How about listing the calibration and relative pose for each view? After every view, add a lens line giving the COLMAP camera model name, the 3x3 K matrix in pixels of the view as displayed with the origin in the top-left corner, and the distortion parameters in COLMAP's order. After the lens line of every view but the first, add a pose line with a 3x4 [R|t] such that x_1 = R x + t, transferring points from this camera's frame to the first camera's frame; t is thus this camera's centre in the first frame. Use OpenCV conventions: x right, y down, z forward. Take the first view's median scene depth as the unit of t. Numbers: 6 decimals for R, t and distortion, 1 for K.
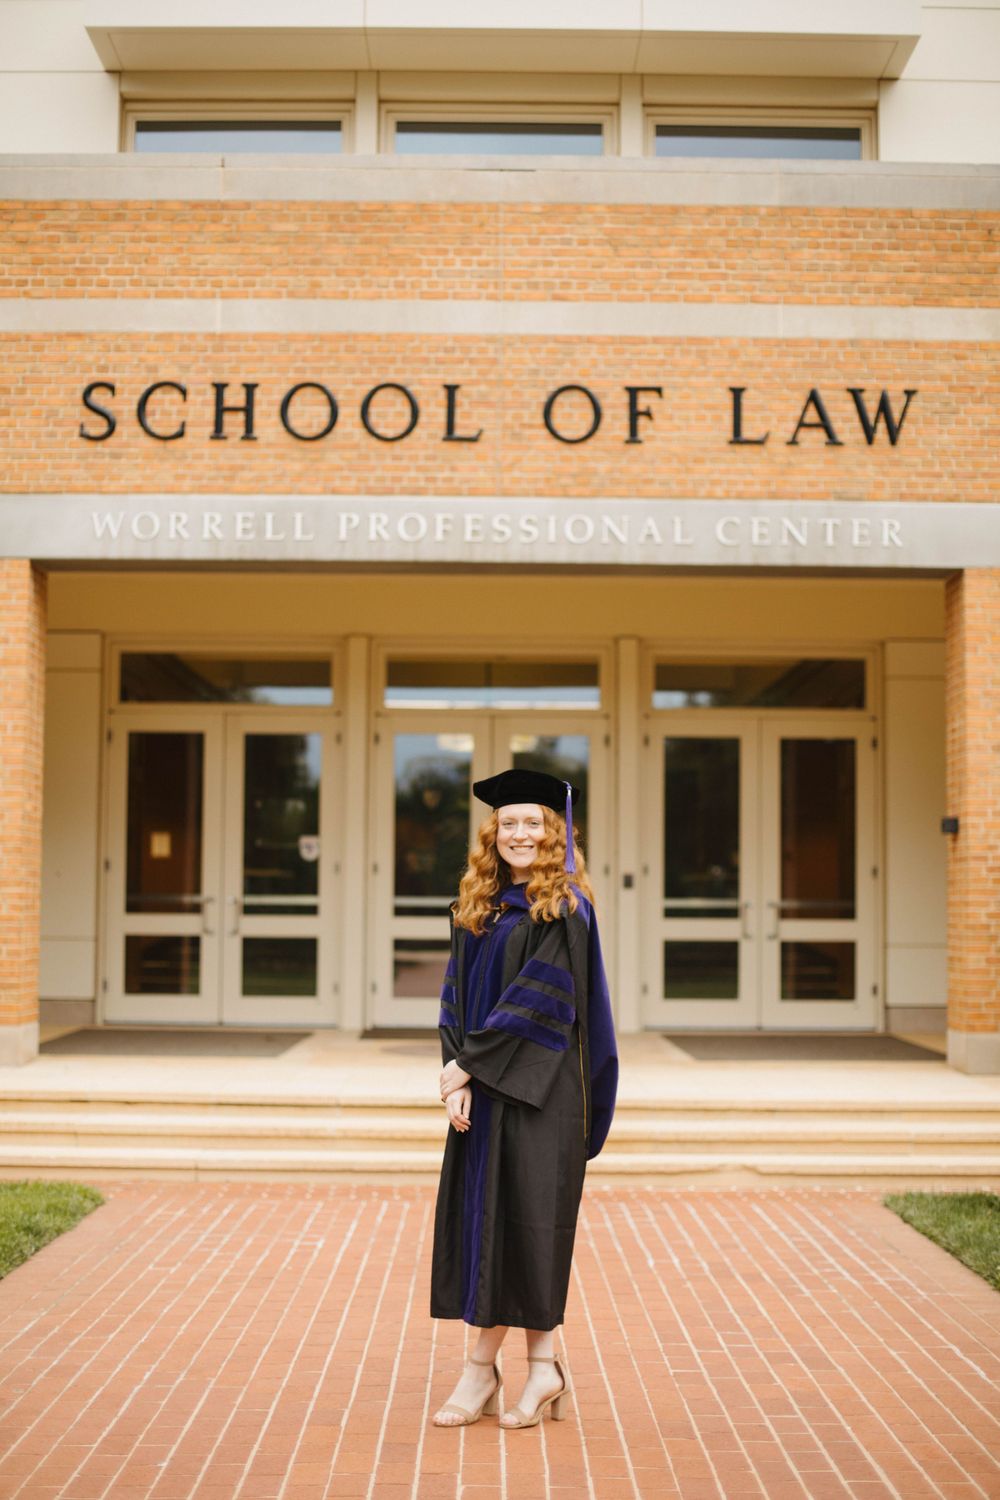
lens RADIAL K [[2166.6, 0, 500.0], [0, 2166.6, 750.0], [0, 0, 1]] dist [-0.137579, 0.057639]
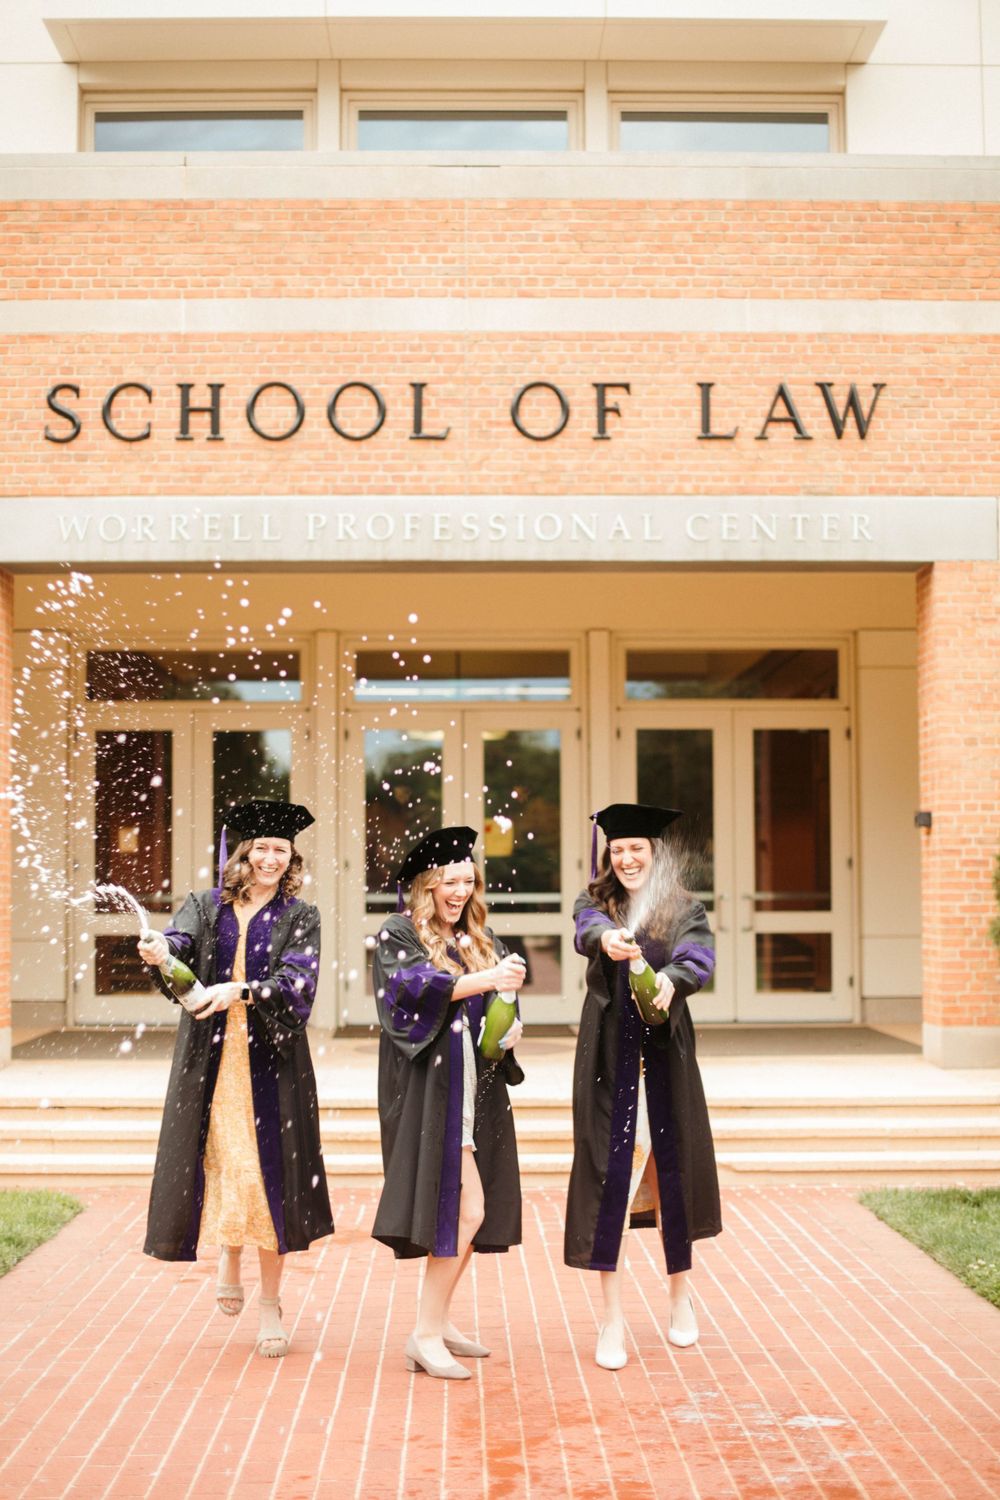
lens RADIAL K [[2222.5, 0, 500.0], [0, 2222.5, 750.0], [0, 0, 1]] dist [-0.140155, 0.087638]
pose [[0.999837, -0.012268, 0.013212, -0.000371], [0.012145, 0.999883, 0.009308, -0.009063], [-0.013324, -0.009146, 0.999869, -0.022756]]
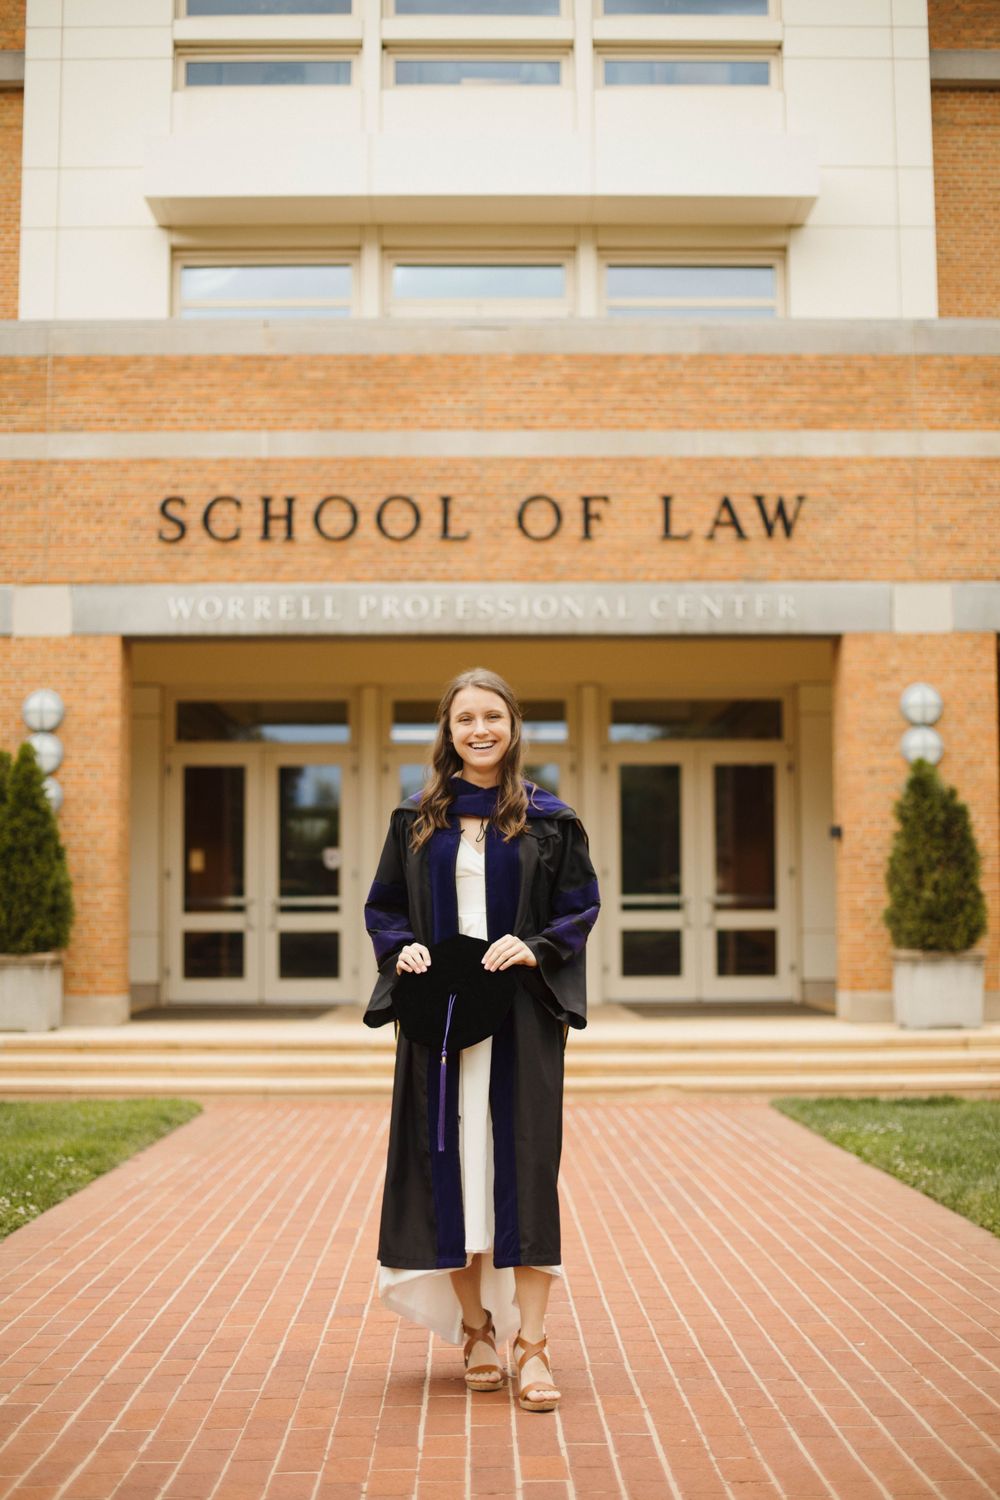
lens RADIAL K [[2143.7, 0, 495.7], [0, 2143.7, 771.9], [0, 0, 1]] dist [-0.118296, -0.025941]
pose [[0.999907, -0.012527, 0.005355, -0.001367], [0.012526, 0.999921, 0.000329, -0.003973], [-0.005359, -0.000262, 0.999986, -0.282743]]
